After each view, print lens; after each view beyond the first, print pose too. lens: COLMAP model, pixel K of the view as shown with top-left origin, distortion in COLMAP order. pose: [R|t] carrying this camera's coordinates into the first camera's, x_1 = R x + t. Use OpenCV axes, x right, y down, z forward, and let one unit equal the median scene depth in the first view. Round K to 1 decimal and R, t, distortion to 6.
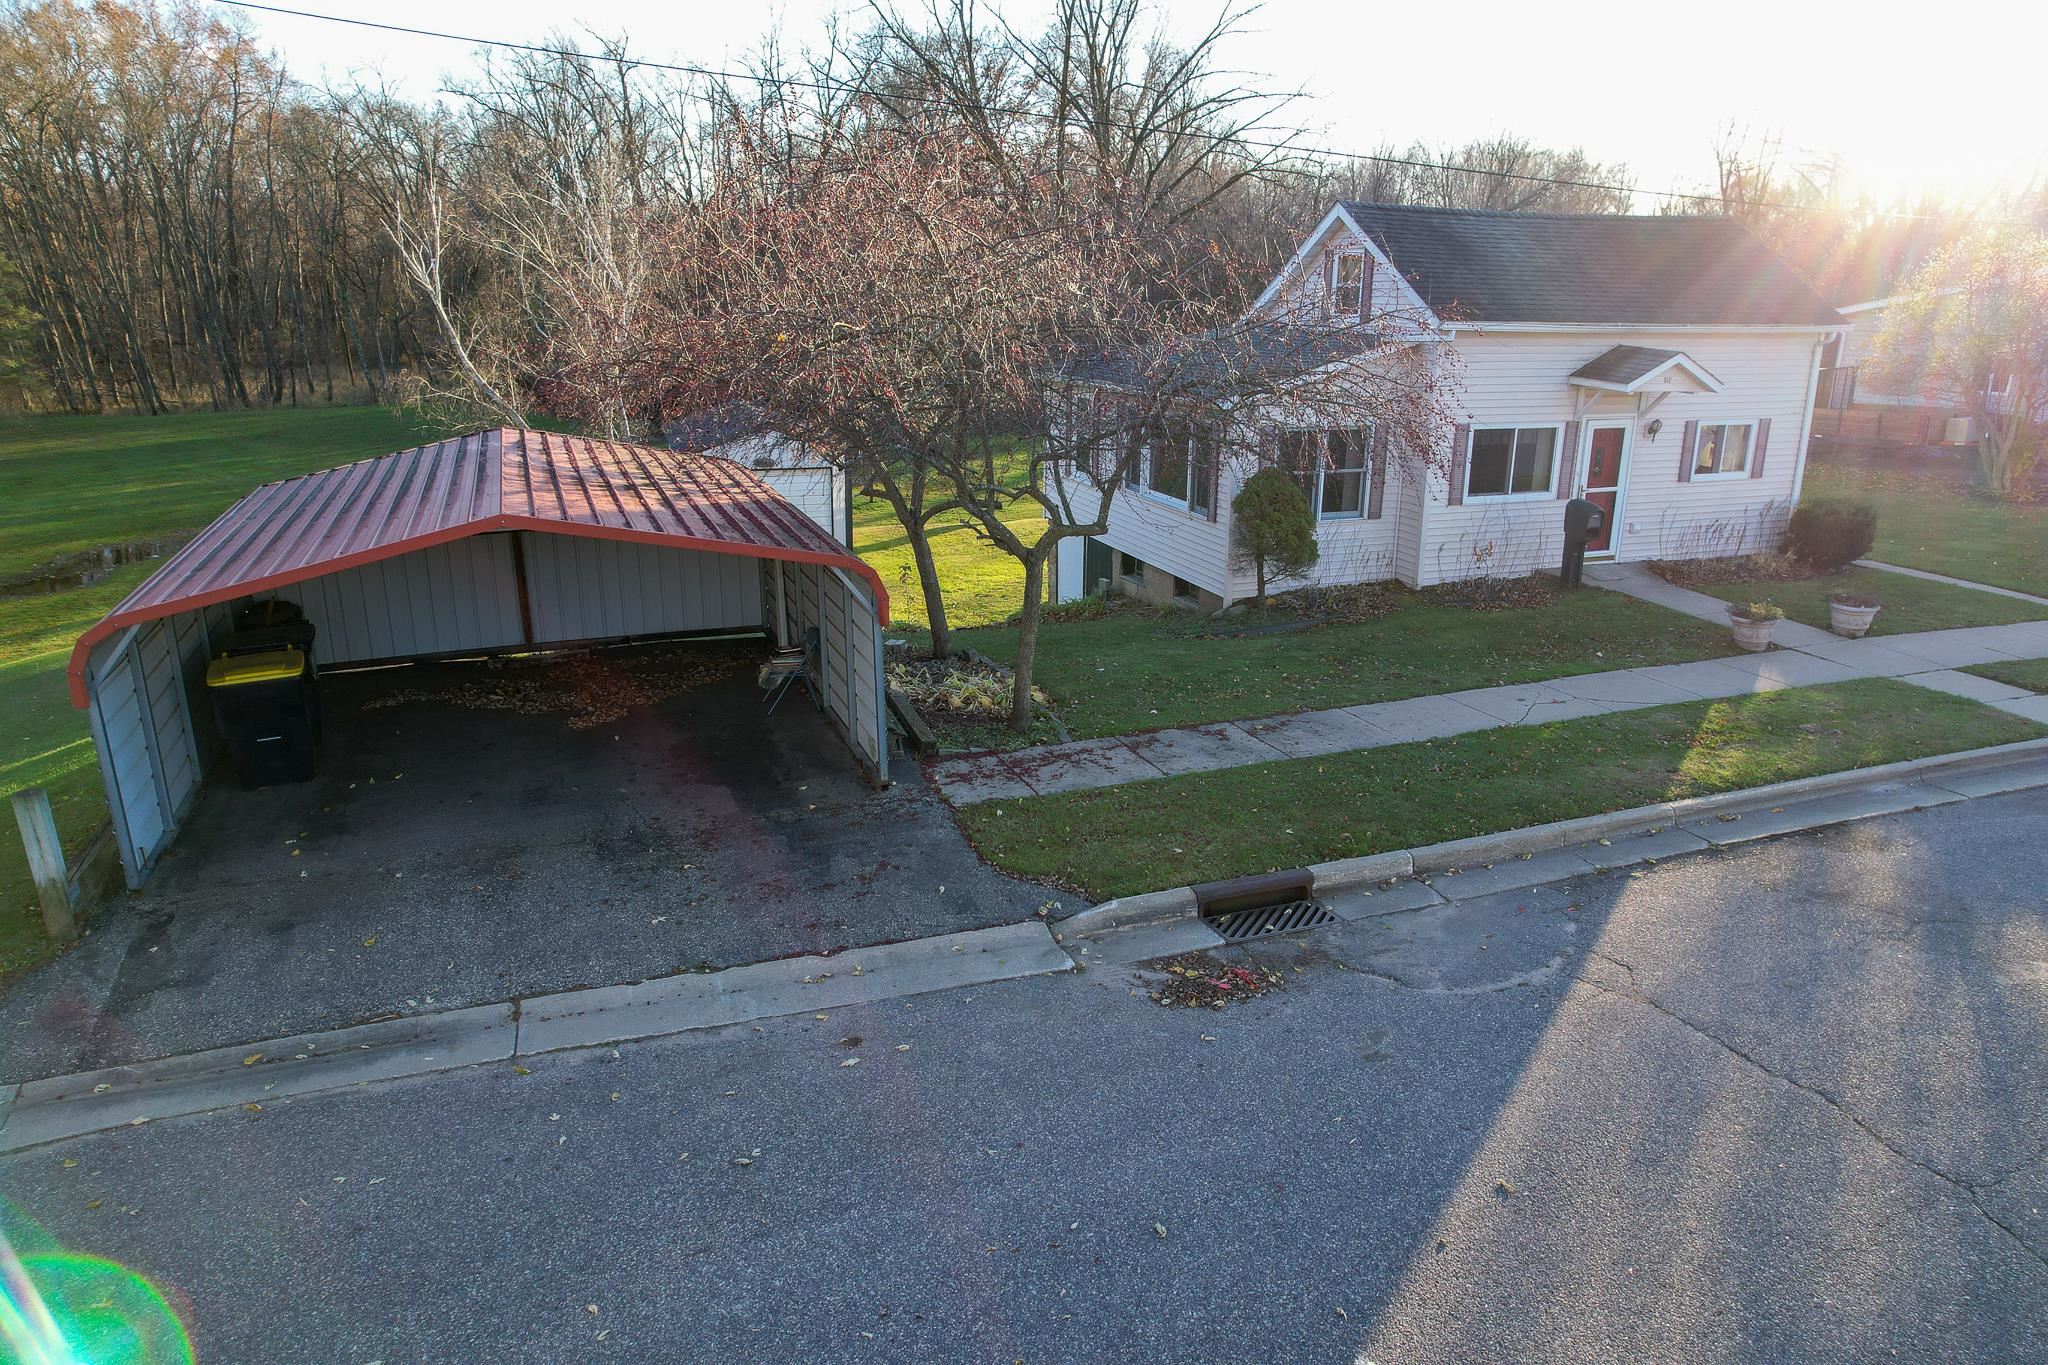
lens RADIAL K [[1309.4, 0, 1031.3], [0, 1309.4, 692.0], [0, 0, 1]] dist [-0.075144, 0.063772]
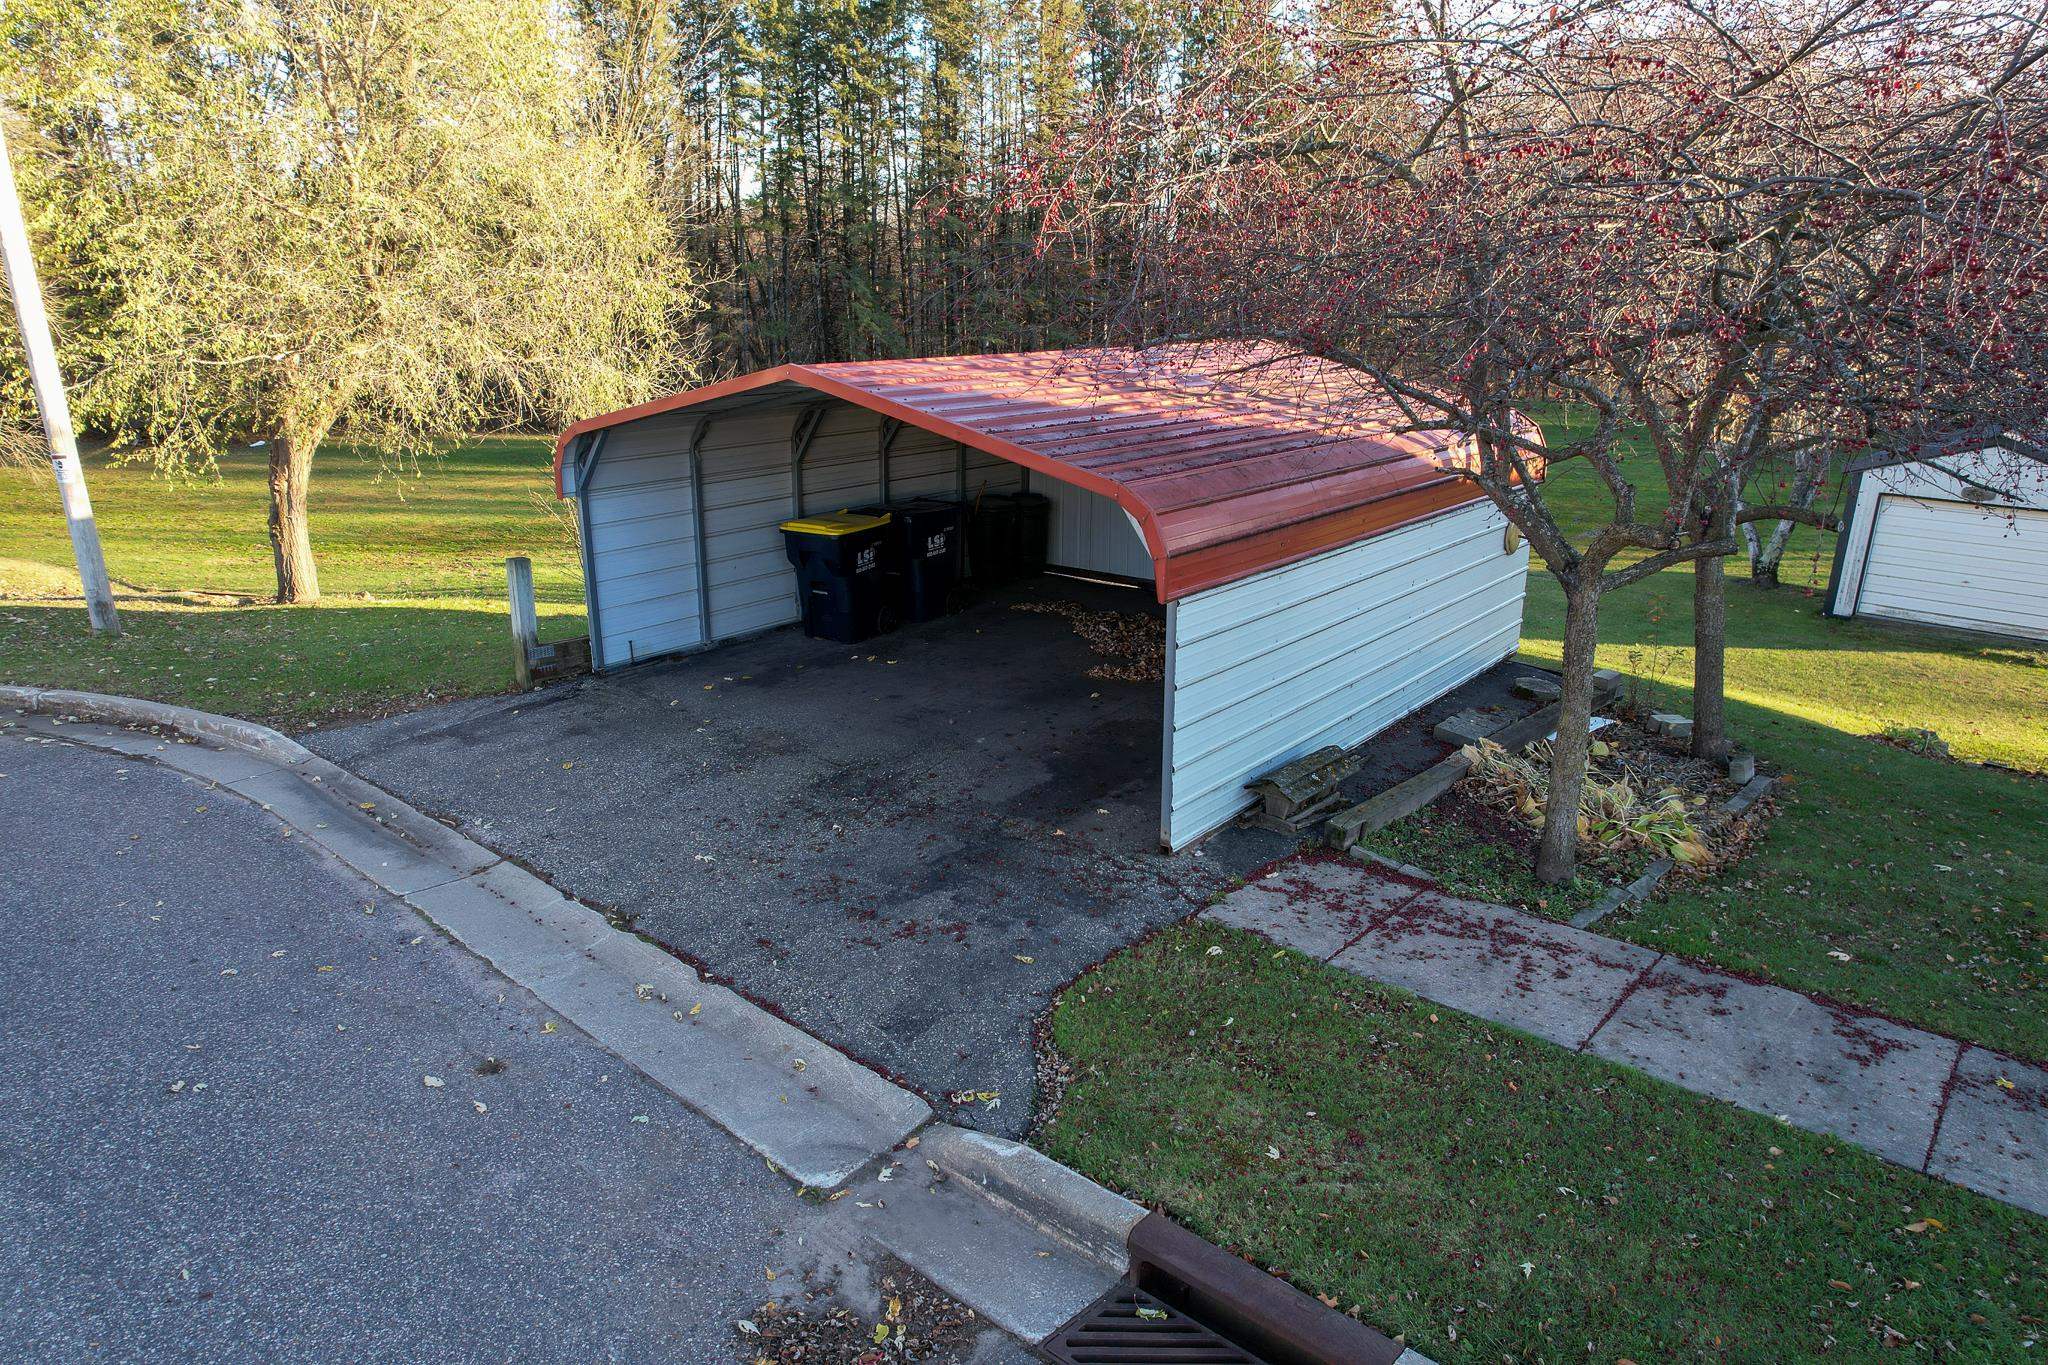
lens RADIAL K [[1309.4, 0, 1029.5], [0, 1309.4, 688.5], [0, 0, 1]] dist [-0.075144, 0.063772]
pose [[0.492902, 0.255784, -0.831639, 0.330325], [-0.270628, 0.953472, 0.132858, -0.064183], [0.826927, 0.159578, 0.539190, 0.498521]]
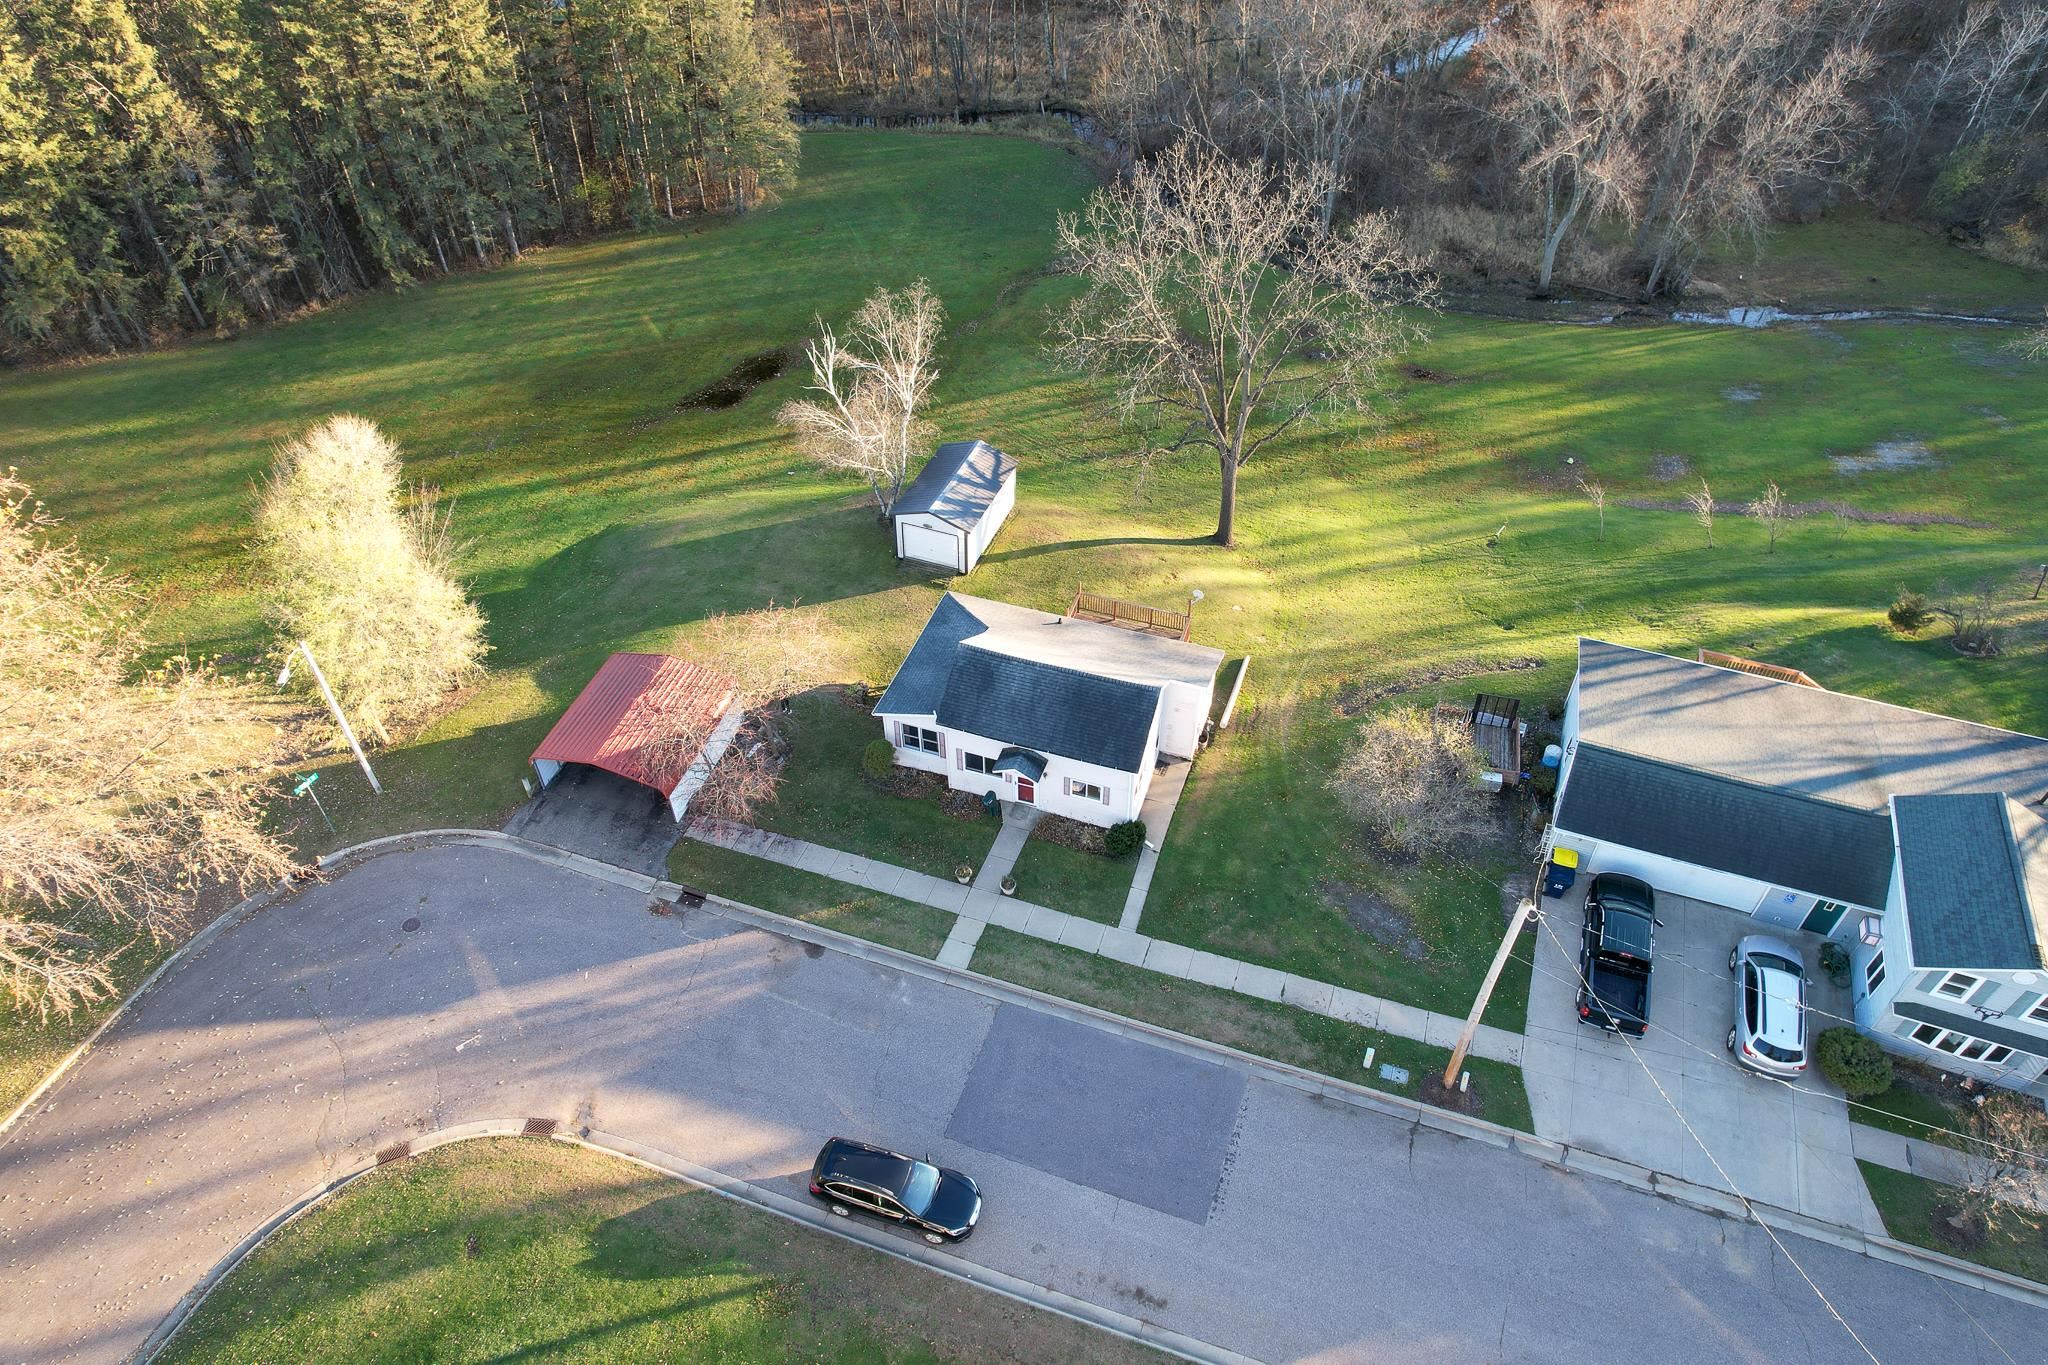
lens RADIAL K [[1309.4, 0, 1033.9], [0, 1309.4, 686.3], [0, 0, 1]] dist [-0.075144, 0.063772]
pose [[0.783864, 0.424197, -0.453446, 2.209334], [-0.187055, 0.857663, 0.478982, -2.228571], [0.592087, -0.290637, 0.751640, -1.196717]]
